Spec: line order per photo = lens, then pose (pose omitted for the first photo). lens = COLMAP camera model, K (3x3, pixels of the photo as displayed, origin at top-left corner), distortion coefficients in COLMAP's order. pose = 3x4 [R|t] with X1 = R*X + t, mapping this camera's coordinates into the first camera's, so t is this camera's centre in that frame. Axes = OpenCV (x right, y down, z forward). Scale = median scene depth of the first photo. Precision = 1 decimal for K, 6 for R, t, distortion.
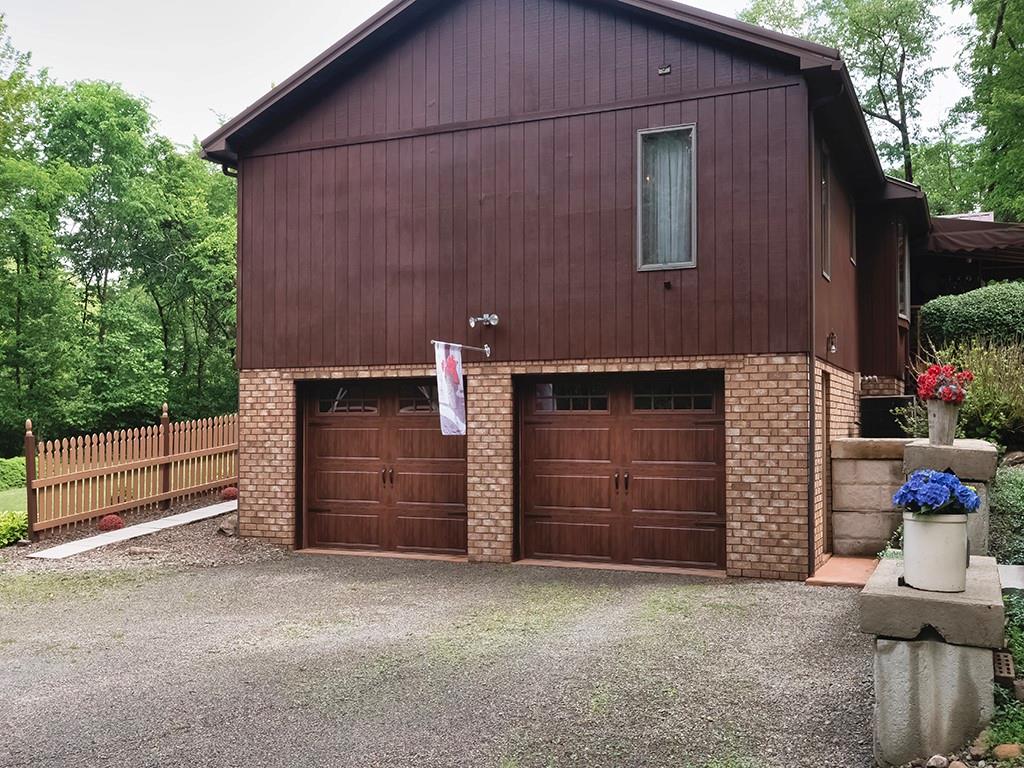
lens RADIAL K [[1063.1, 0, 511.6], [0, 1063.1, 385.6], [0, 0, 1]] dist [0.019563, 0.000000]
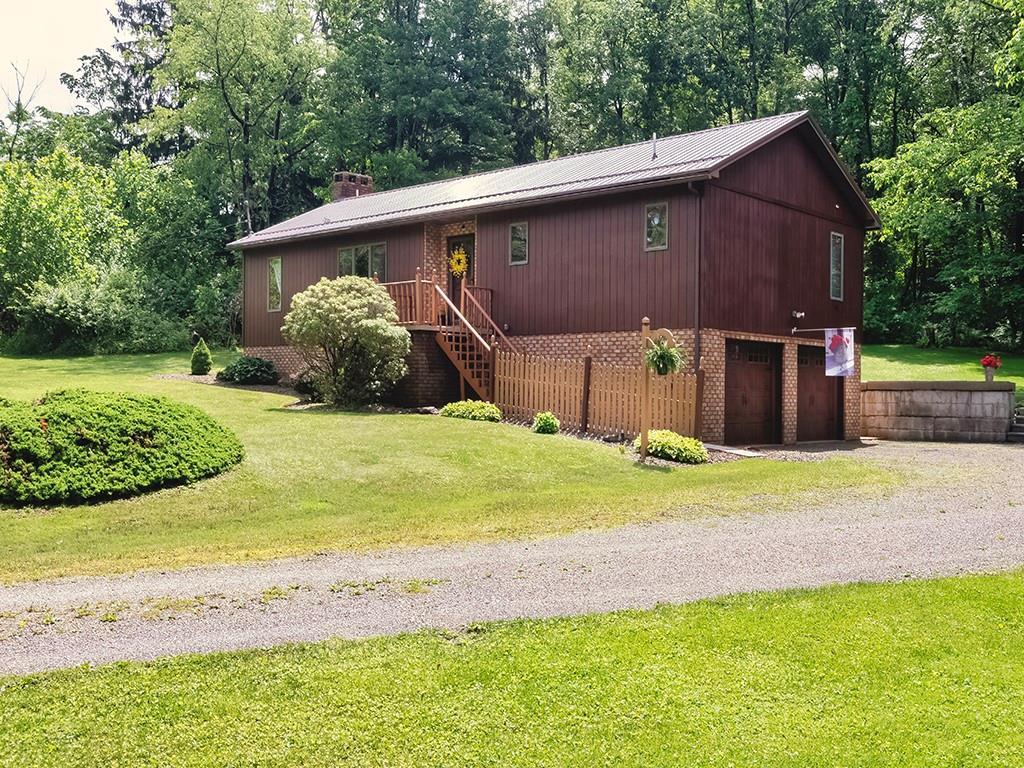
lens RADIAL K [[1063.1, 0, 512.1], [0, 1063.1, 386.0], [0, 0, 1]] dist [0.019563, 0.000000]
pose [[0.281760, 0.007956, 0.959452, -1.817313], [-0.054147, 0.998504, 0.007621, 0.070774], [-0.957956, -0.054099, 0.281769, 0.880362]]
